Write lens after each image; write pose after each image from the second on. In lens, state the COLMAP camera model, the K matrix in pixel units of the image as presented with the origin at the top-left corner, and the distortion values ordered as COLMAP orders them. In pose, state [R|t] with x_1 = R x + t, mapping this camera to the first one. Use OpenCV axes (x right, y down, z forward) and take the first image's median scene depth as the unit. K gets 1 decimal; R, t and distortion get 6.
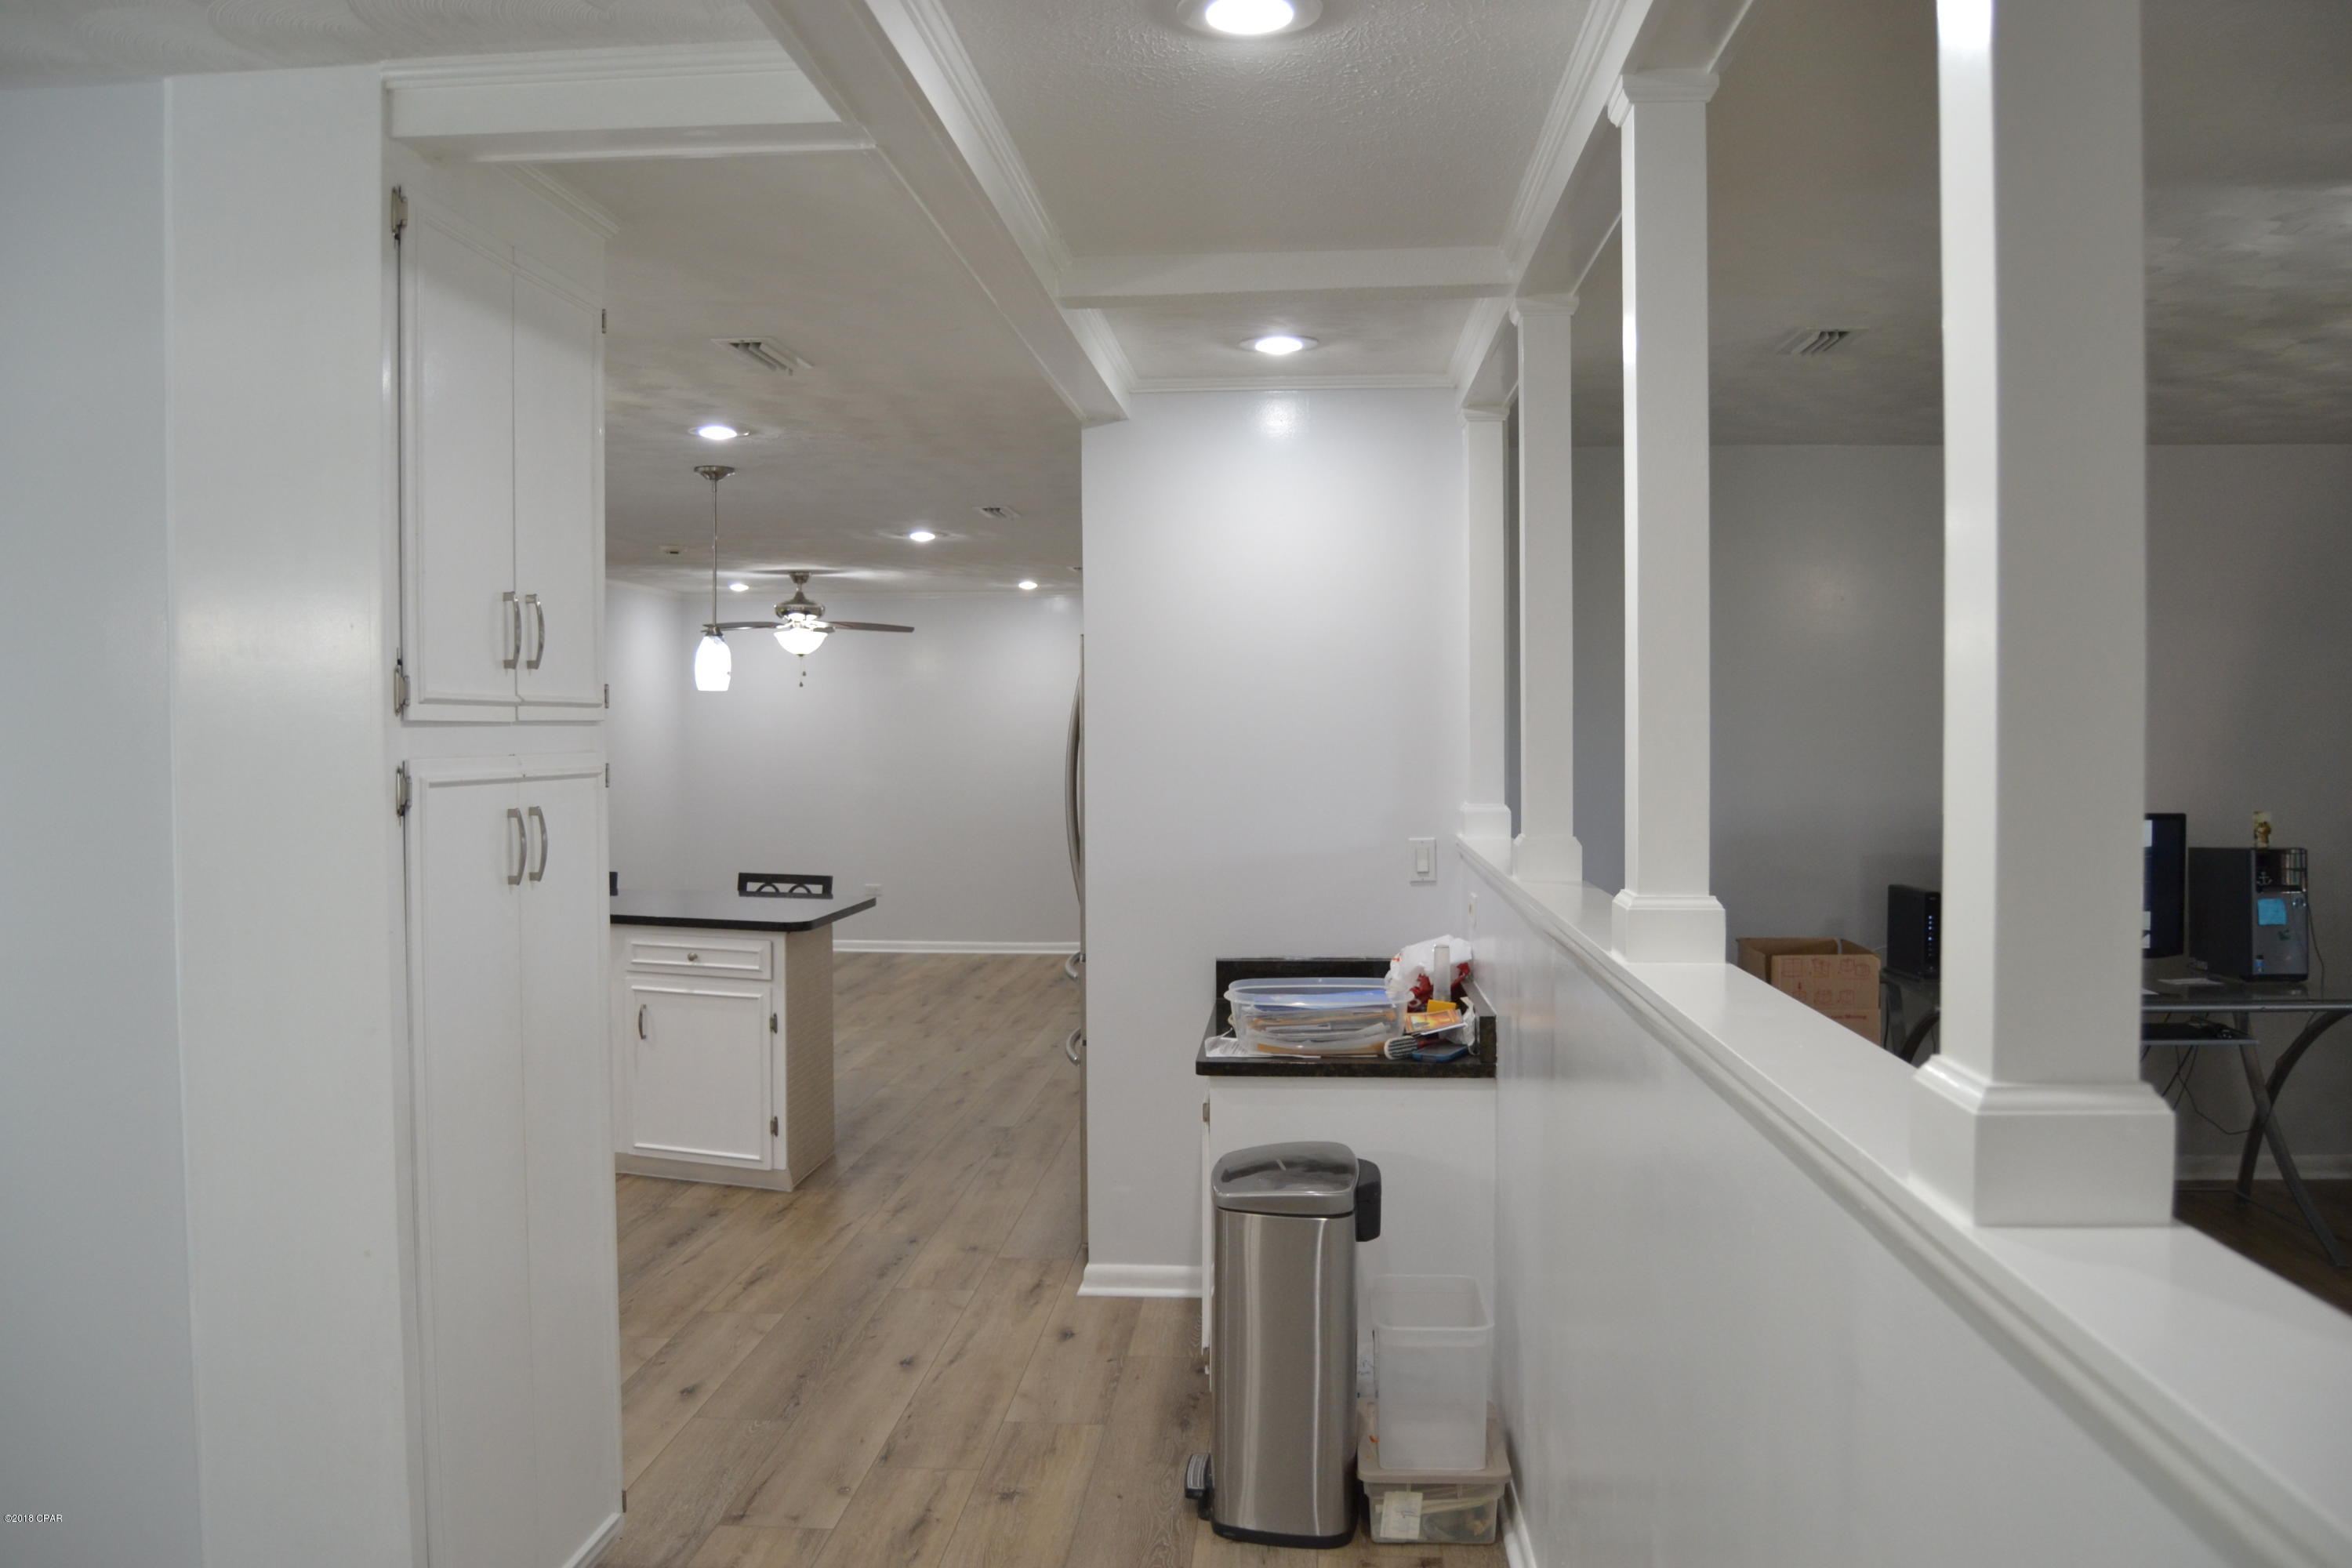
lens RADIAL K [[1875.2, 0, 1180.5], [0, 1875.2, 782.4], [0, 0, 1]] dist [-0.080105, 0.032425]
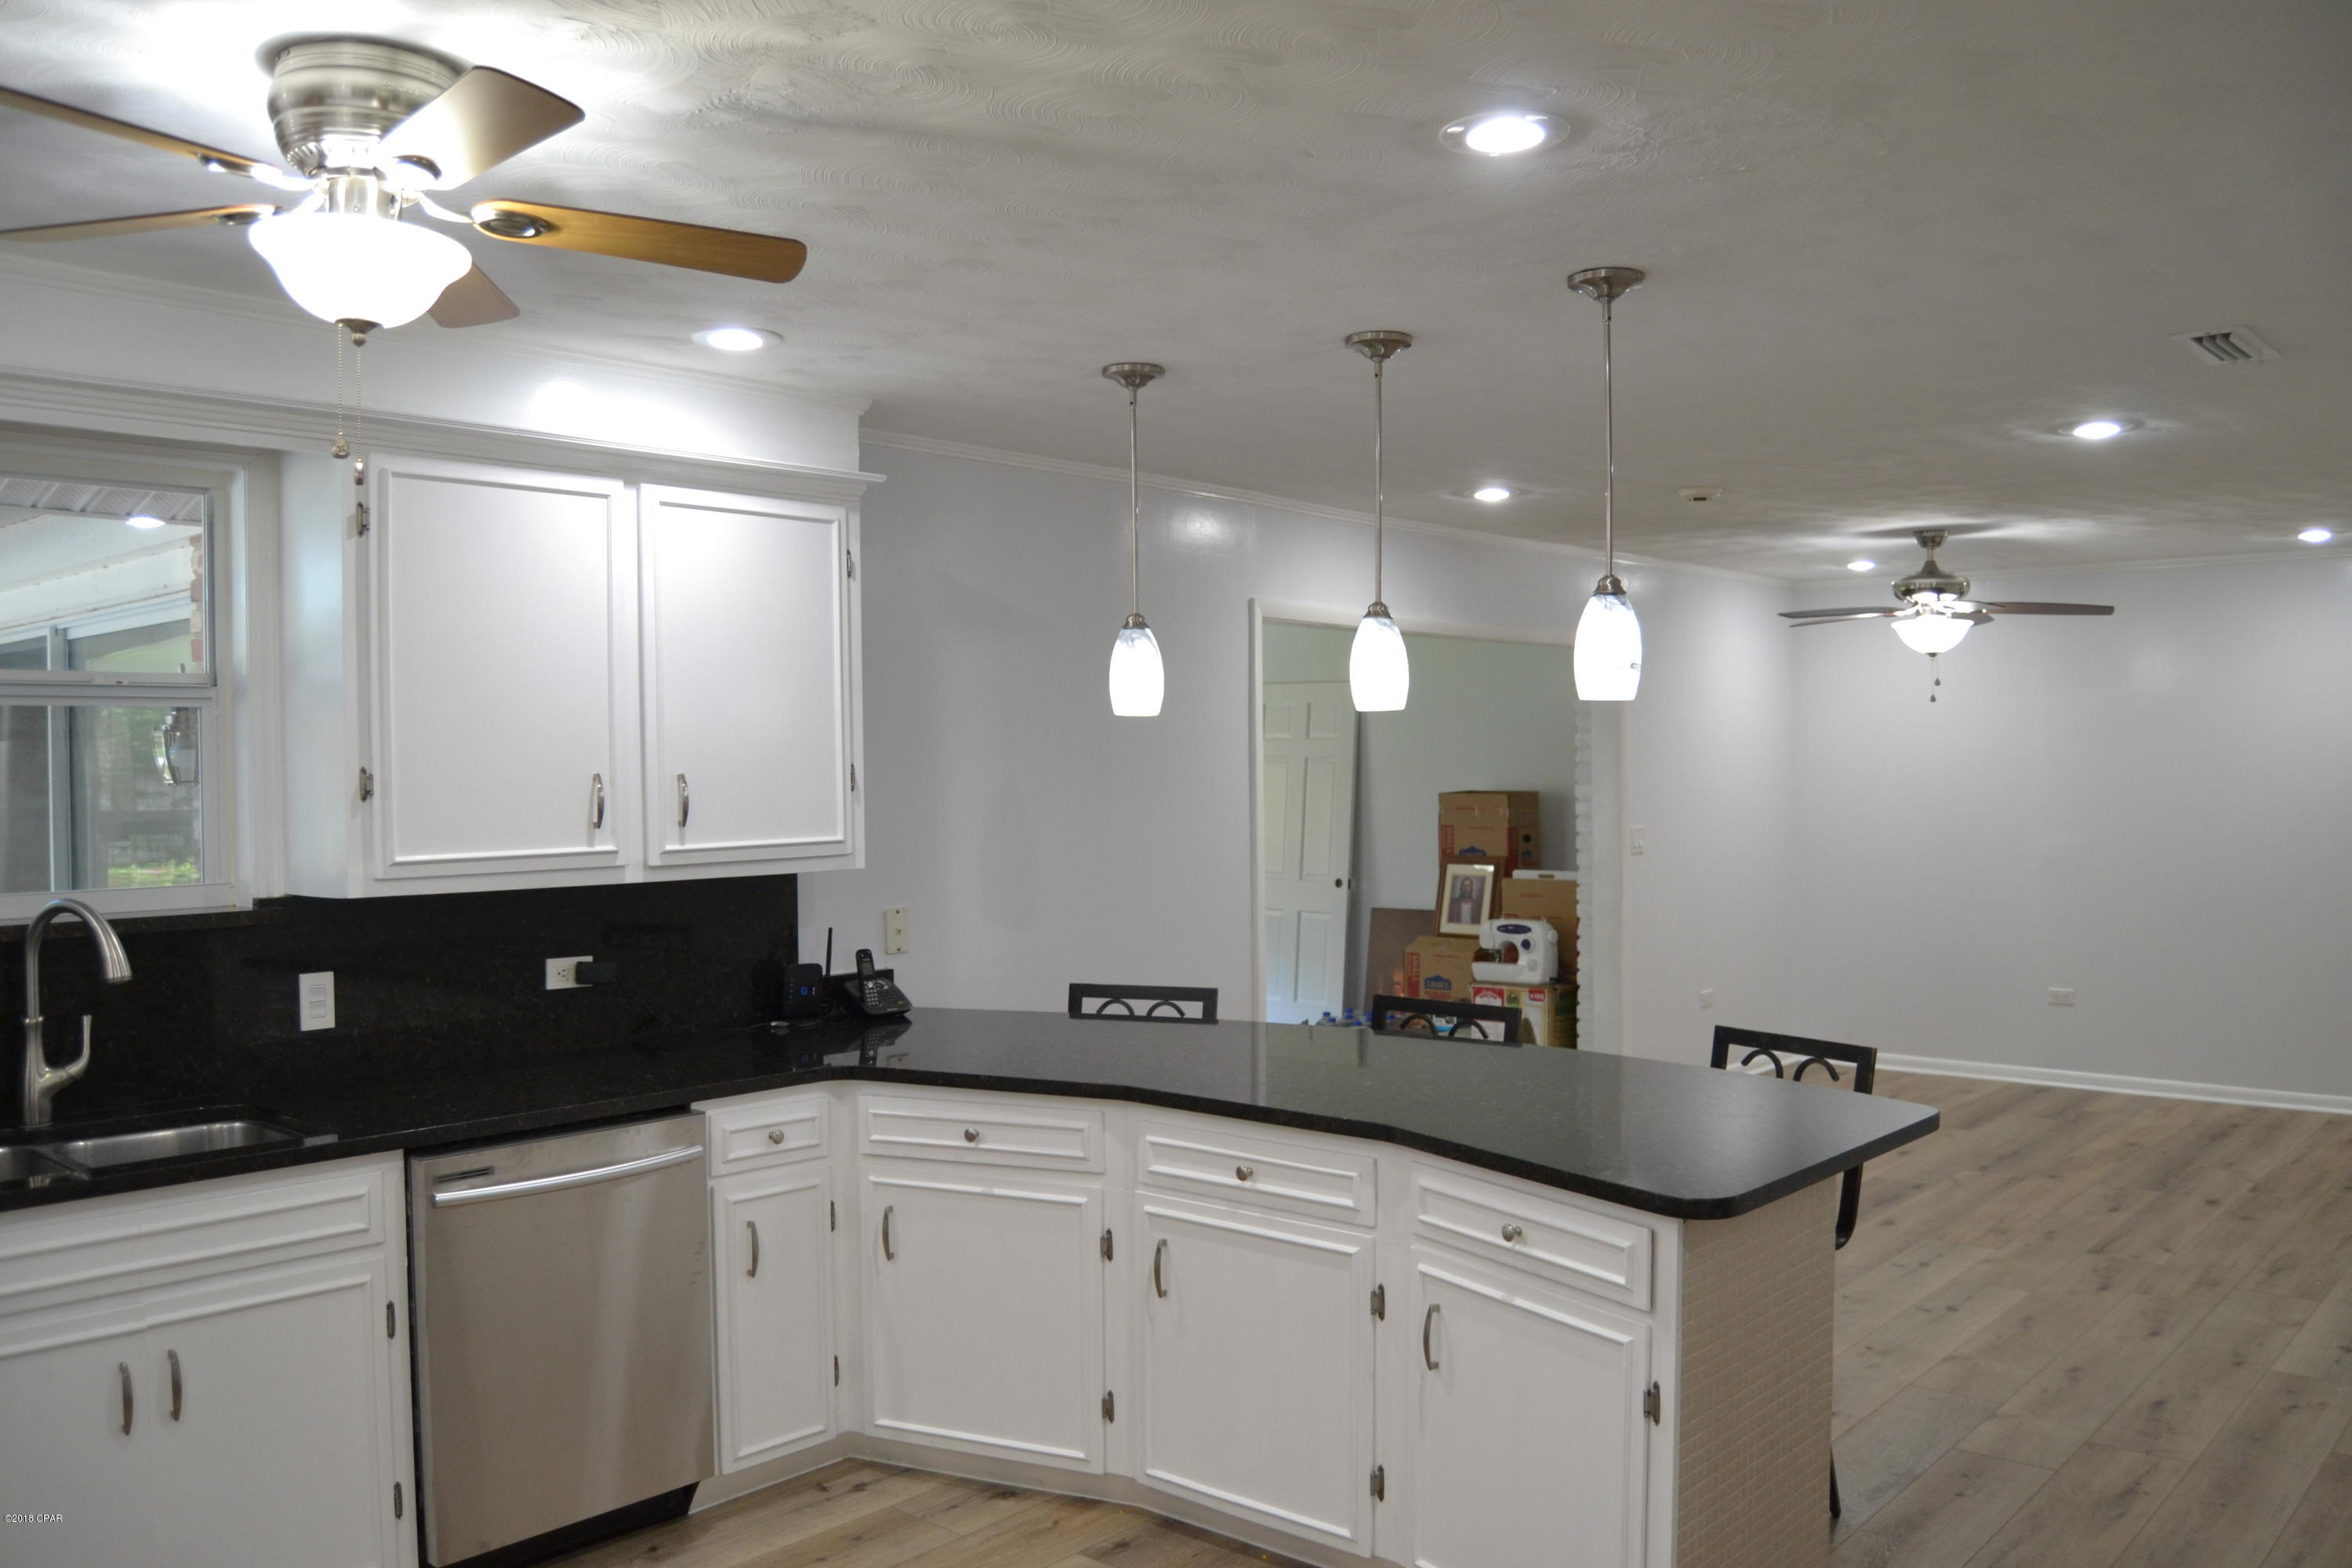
lens RADIAL K [[1875.2, 0, 1193.4], [0, 1875.2, 791.1], [0, 0, 1]] dist [-0.080105, 0.032425]
pose [[0.801856, 0.006858, -0.597478, -0.021090], [-0.012792, 0.999902, -0.005690, -0.013710], [0.597380, 0.012206, 0.801865, 0.358557]]
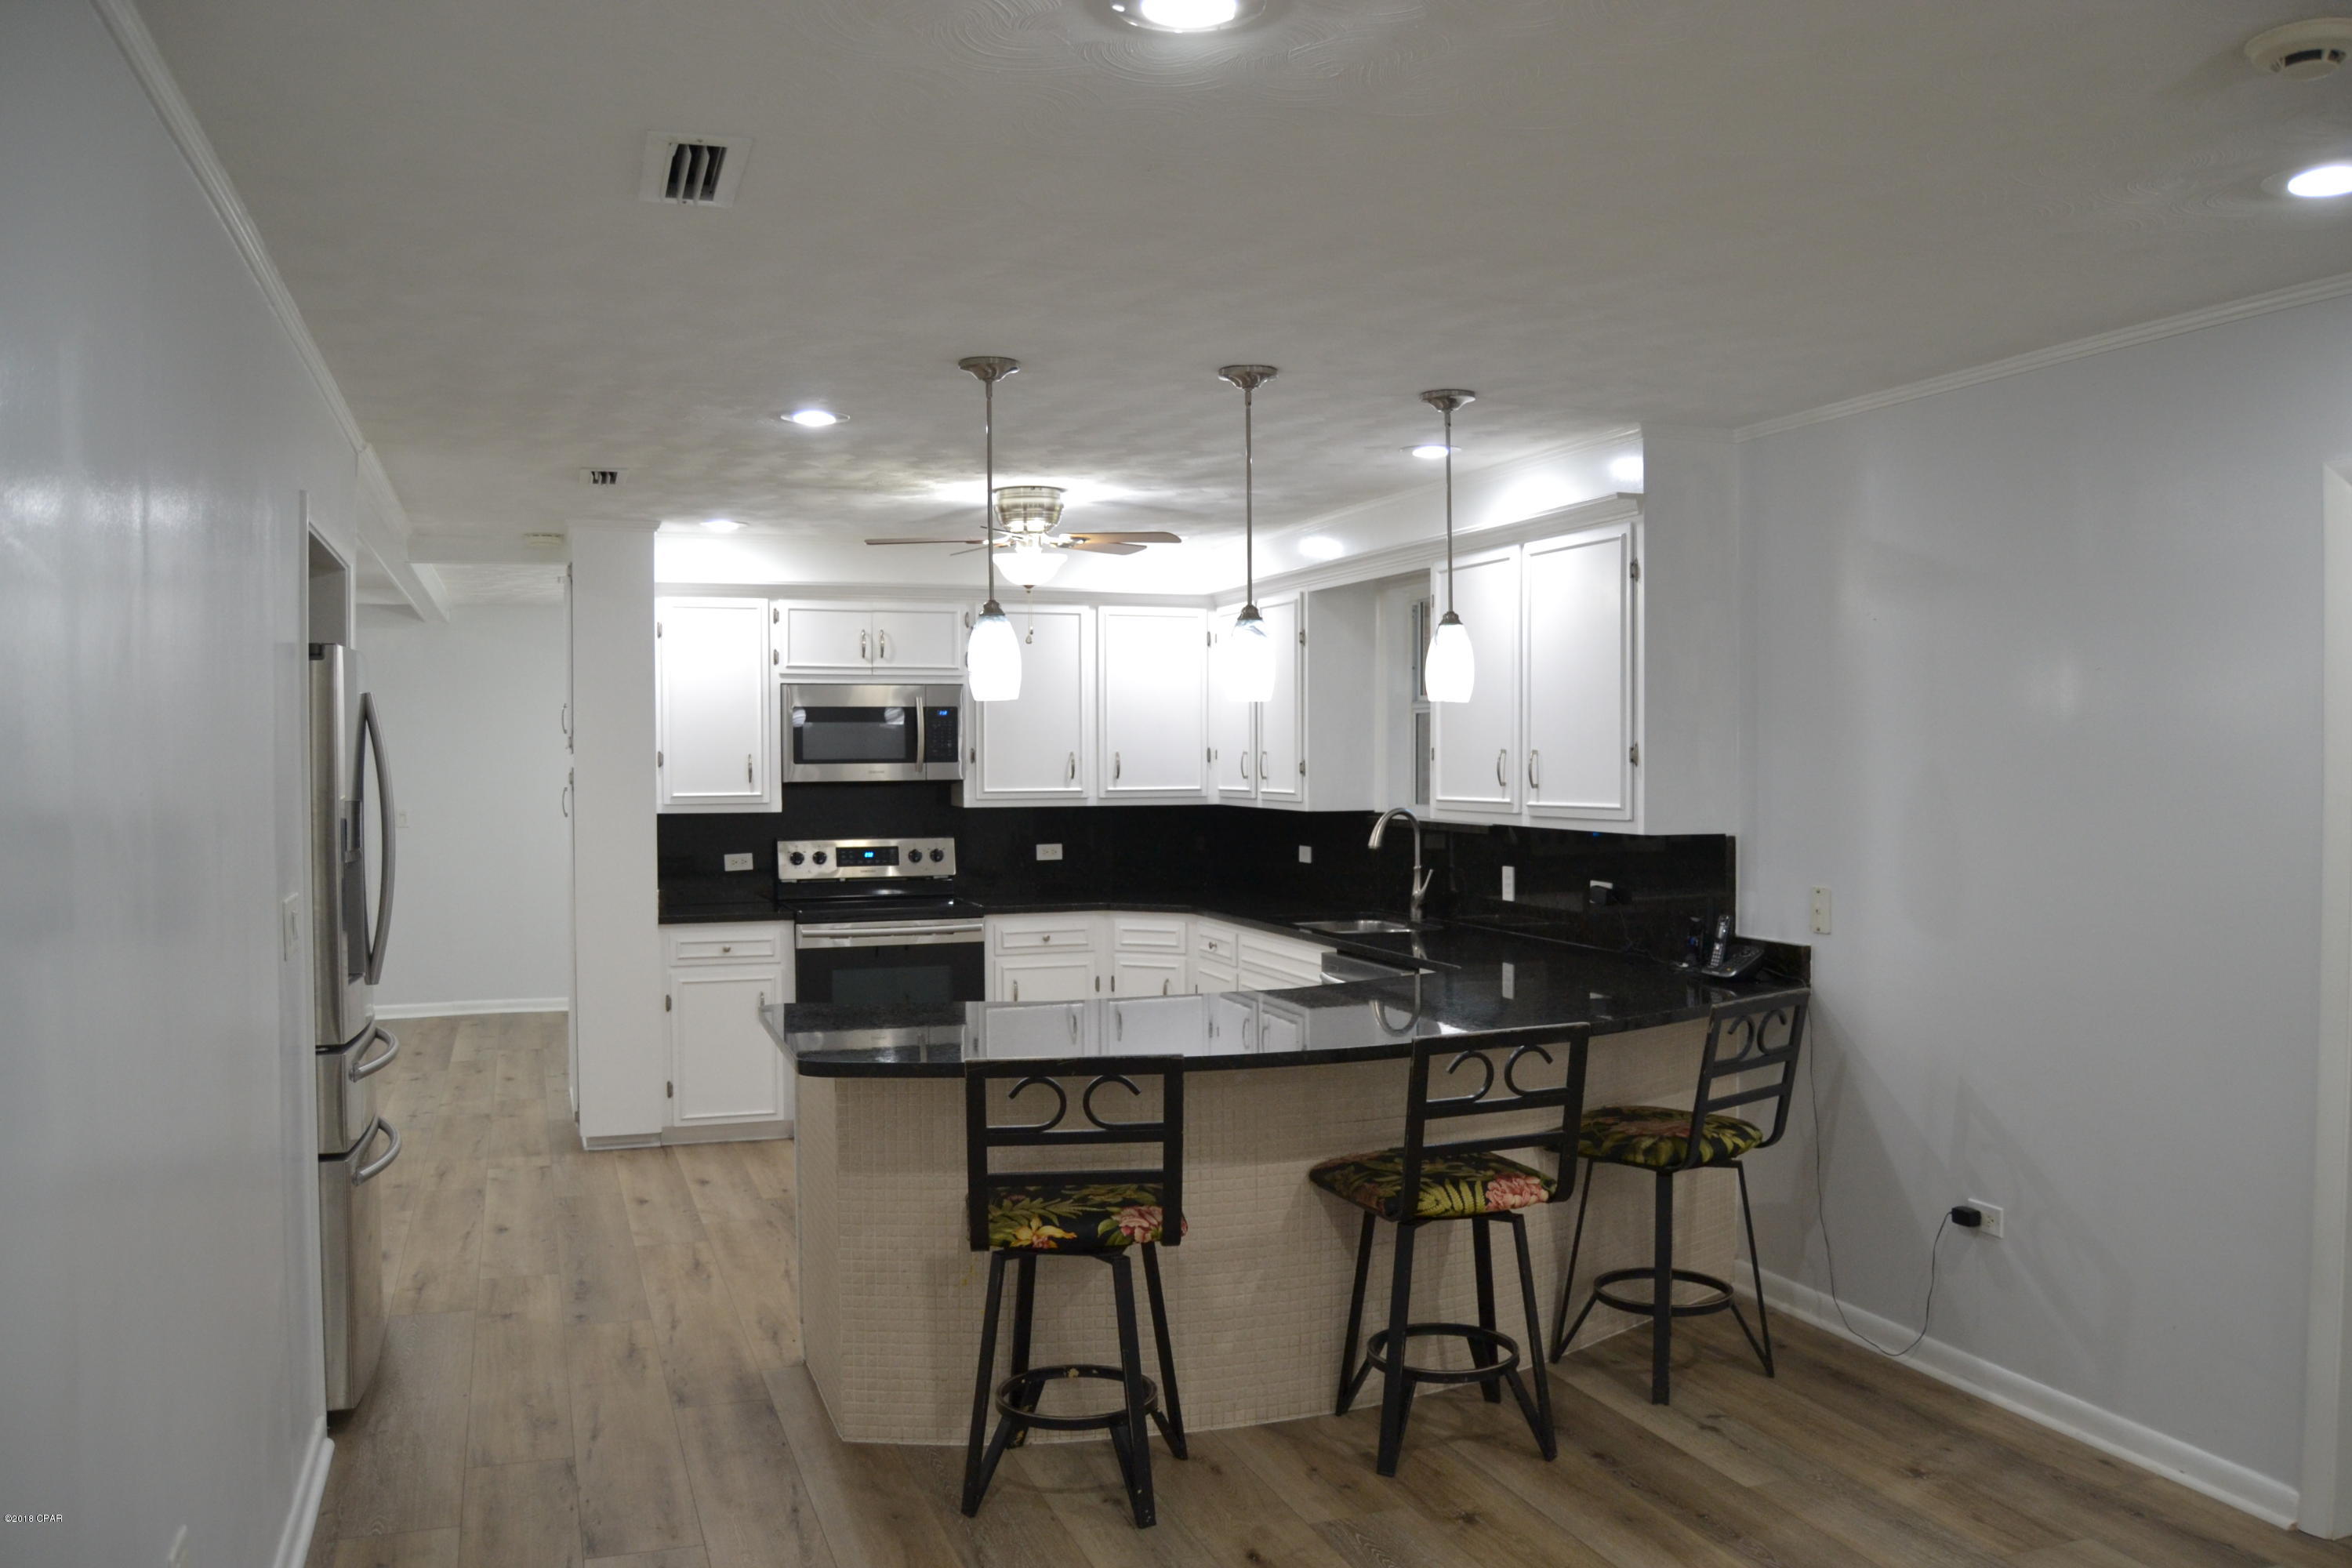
lens RADIAL K [[1875.2, 0, 1194.0], [0, 1875.2, 788.1], [0, 0, 1]] dist [-0.080105, 0.032425]
pose [[-0.915143, 0.019258, -0.402670, -0.034089], [-0.000167, 0.998840, 0.048150, -0.035722], [0.403130, 0.044132, -0.914078, 1.150776]]
